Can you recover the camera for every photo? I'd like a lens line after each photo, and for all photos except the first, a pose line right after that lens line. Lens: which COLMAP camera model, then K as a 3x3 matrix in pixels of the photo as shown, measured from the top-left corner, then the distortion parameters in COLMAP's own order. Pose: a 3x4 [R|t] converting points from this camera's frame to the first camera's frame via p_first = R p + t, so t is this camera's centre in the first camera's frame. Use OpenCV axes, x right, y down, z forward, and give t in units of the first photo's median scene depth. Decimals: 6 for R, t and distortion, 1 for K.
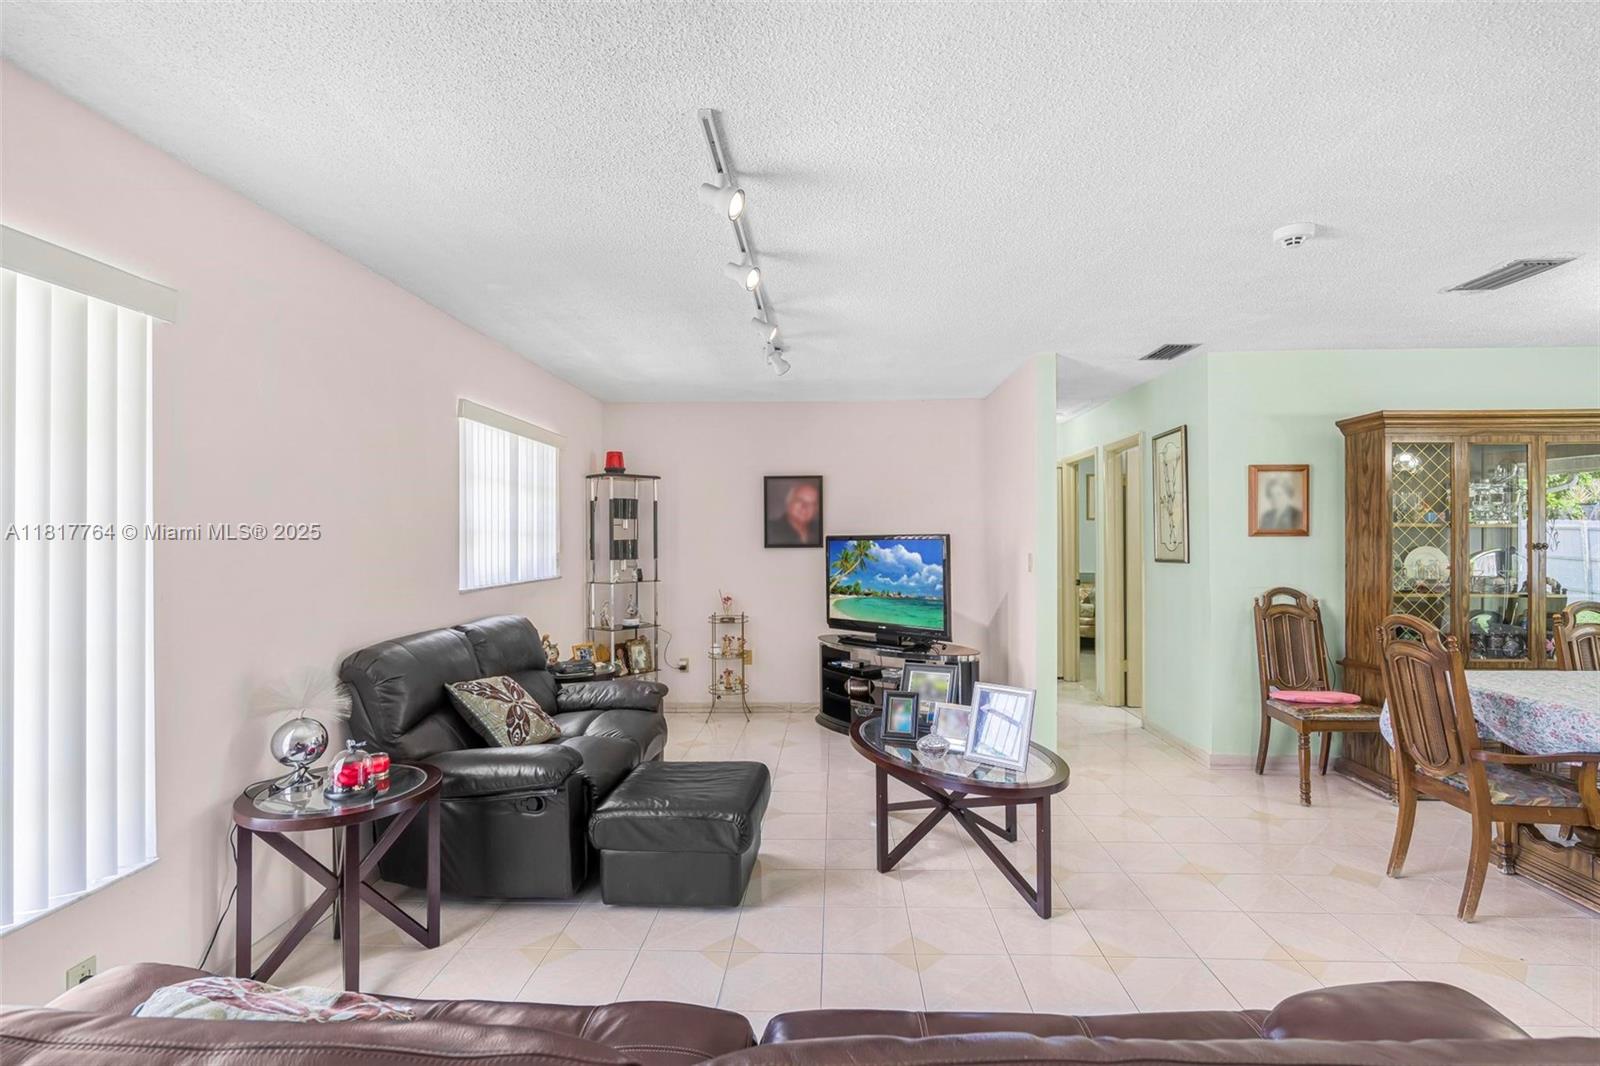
lens RADIAL K [[736.8, 0, 803.1], [0, 736.8, 533.7], [0, 0, 1]] dist [-0.003739, 0.002540]
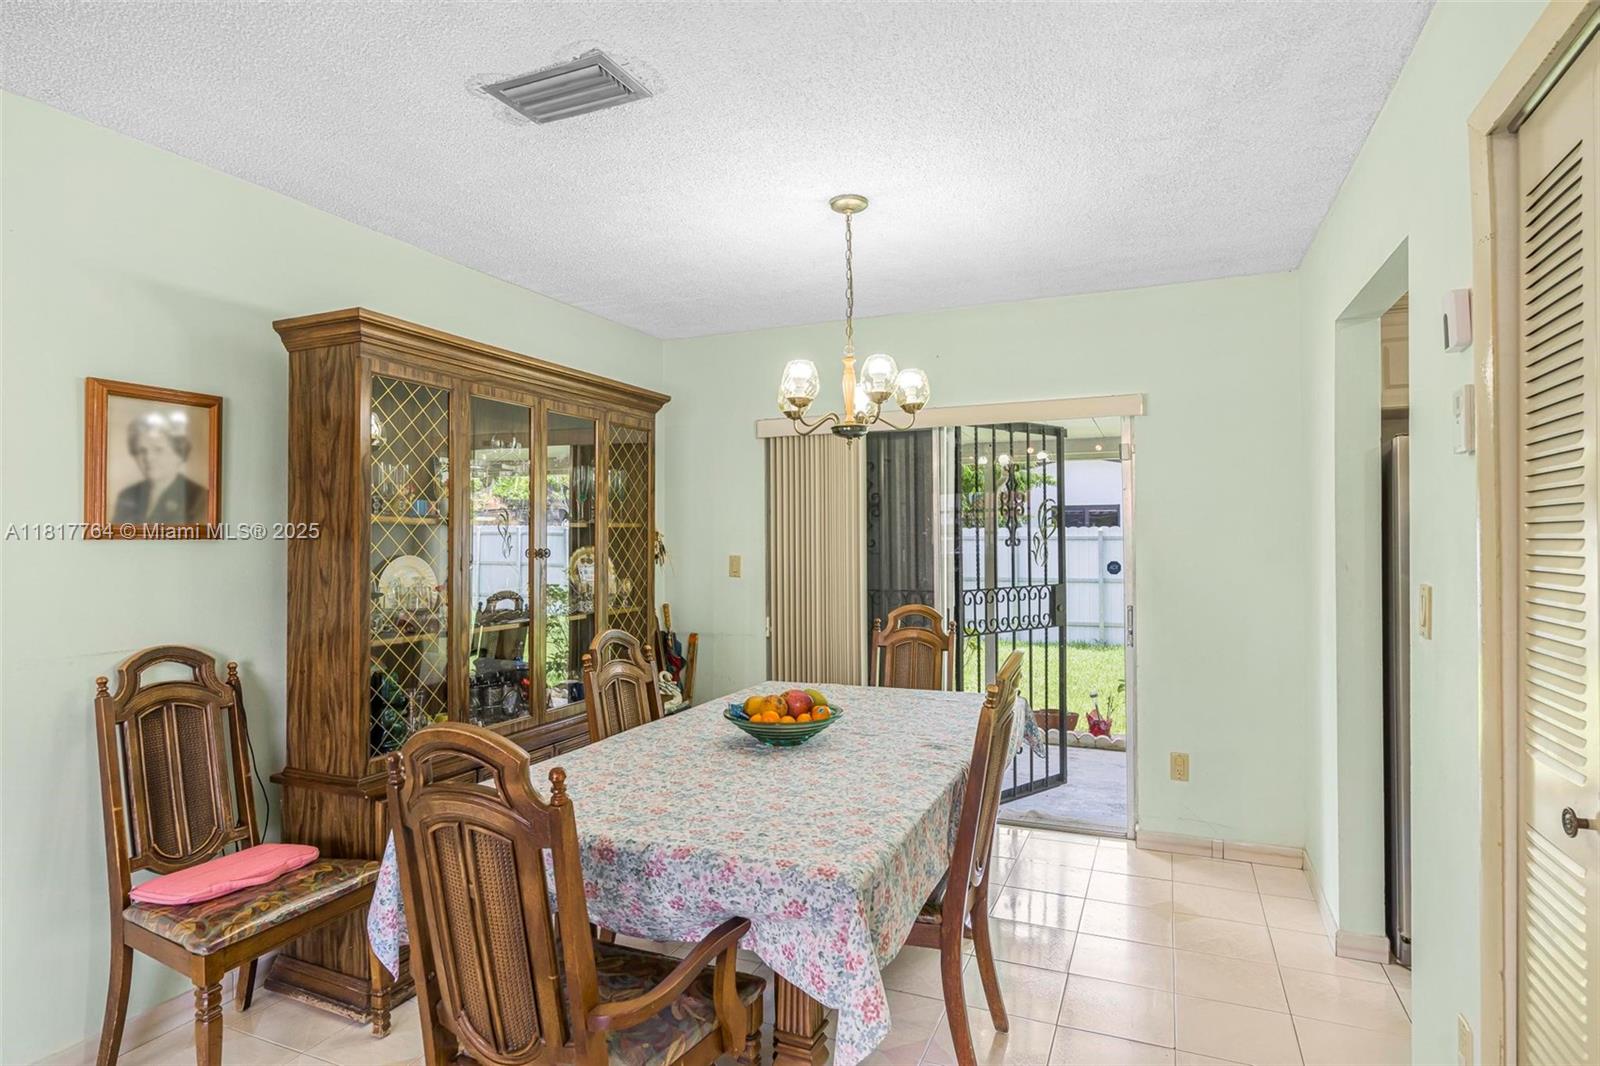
lens RADIAL K [[855.1, 0, 802.7], [0, 855.1, 531.4], [0, 0, 1]] dist [-0.004445, 0.000785]
pose [[0.354827, 0.010222, 0.934876, 0.287474], [-0.001662, 0.999946, -0.010302, 0.003586], [-0.934931, 0.002102, 0.354825, 0.427199]]
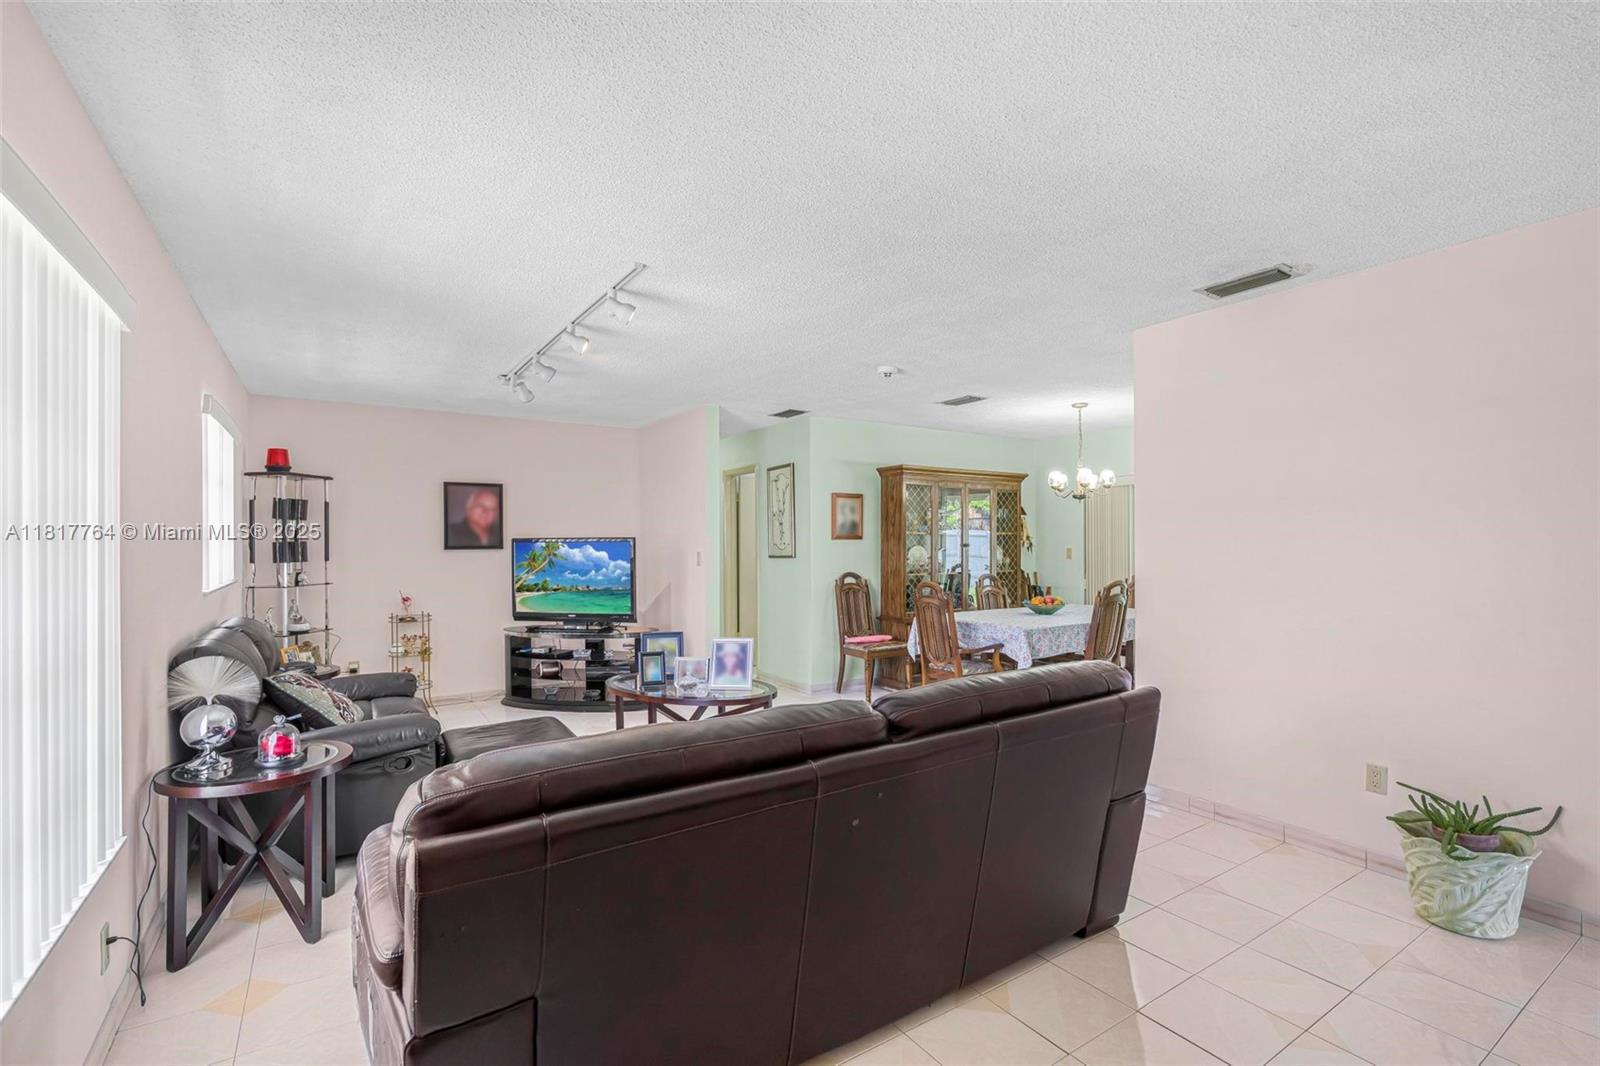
lens RADIAL K [[736.8, 0, 800.2], [0, 736.8, 539.3], [0, 0, 1]] dist [-0.003739, 0.002540]
pose [[0.815797, 0.002600, 0.578332, -0.341206], [-0.003818, 0.999992, 0.000890, 0.002177], [-0.578325, -0.002935, 0.815801, -0.215600]]
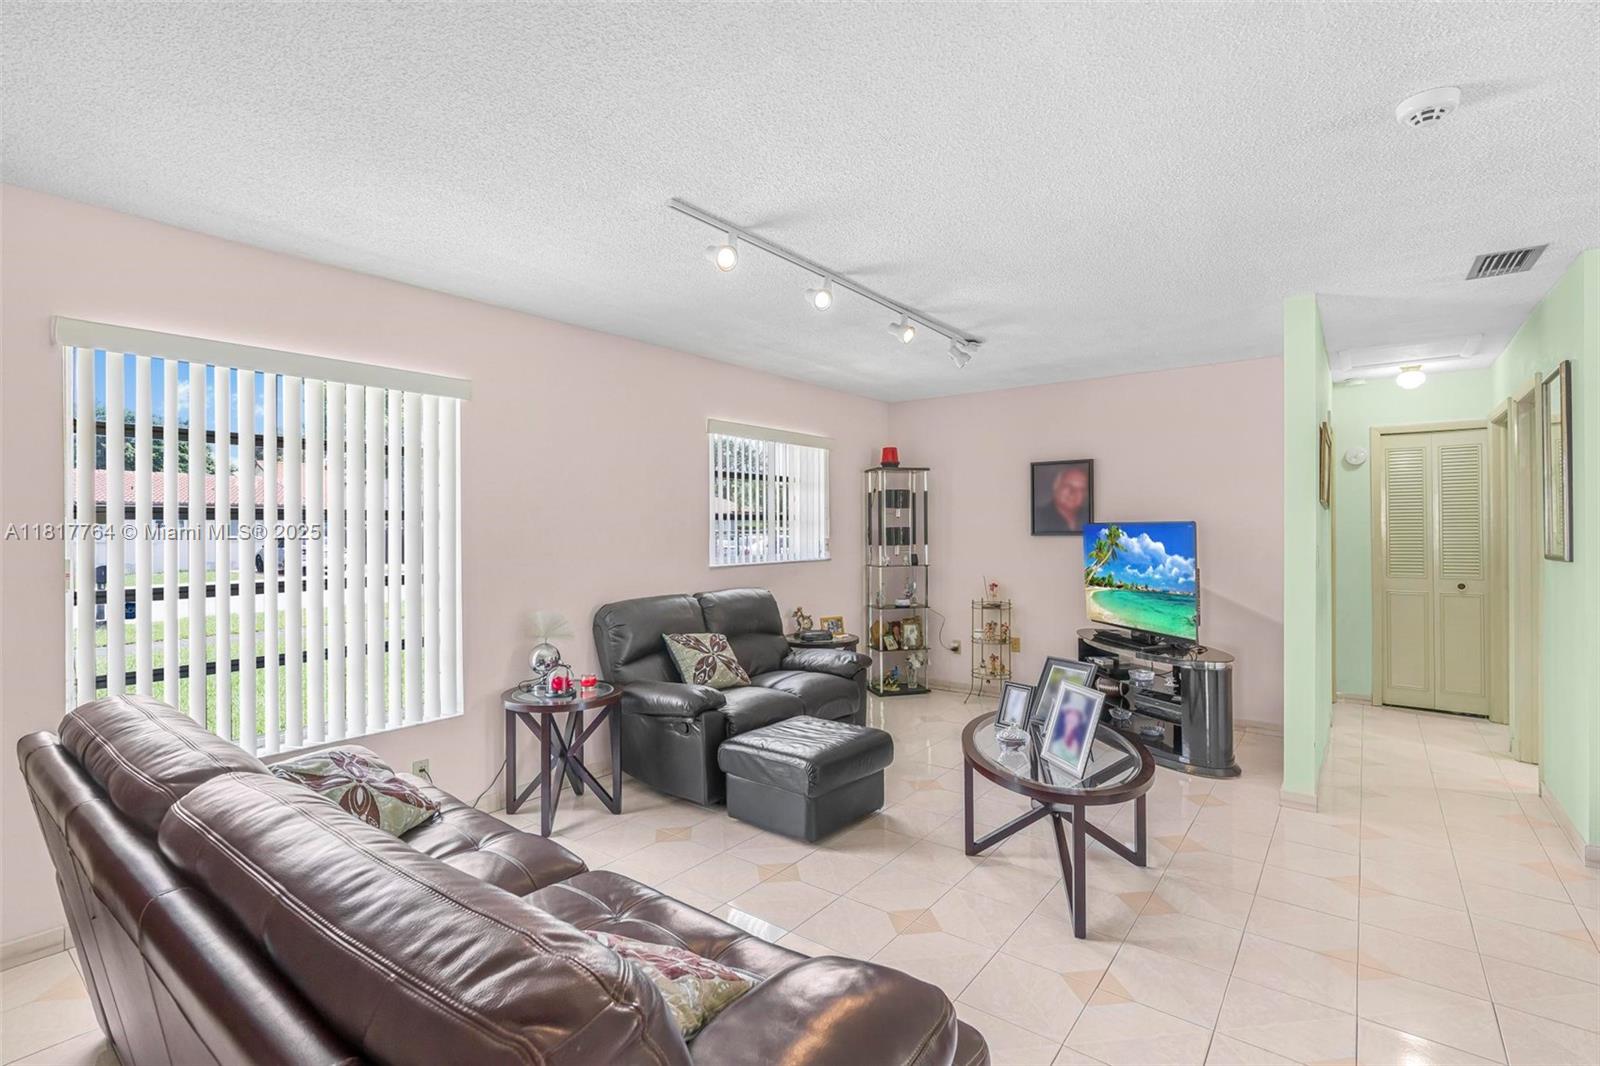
lens RADIAL K [[736.8, 0, 802.6], [0, 736.8, 528.0], [0, 0, 1]] dist [-0.003739, 0.002540]
pose [[0.813472, 0.001194, -0.581603, 0.374830], [0.005705, 0.999933, 0.010033, -0.003265], [0.581576, -0.011480, 0.813411, 0.031659]]
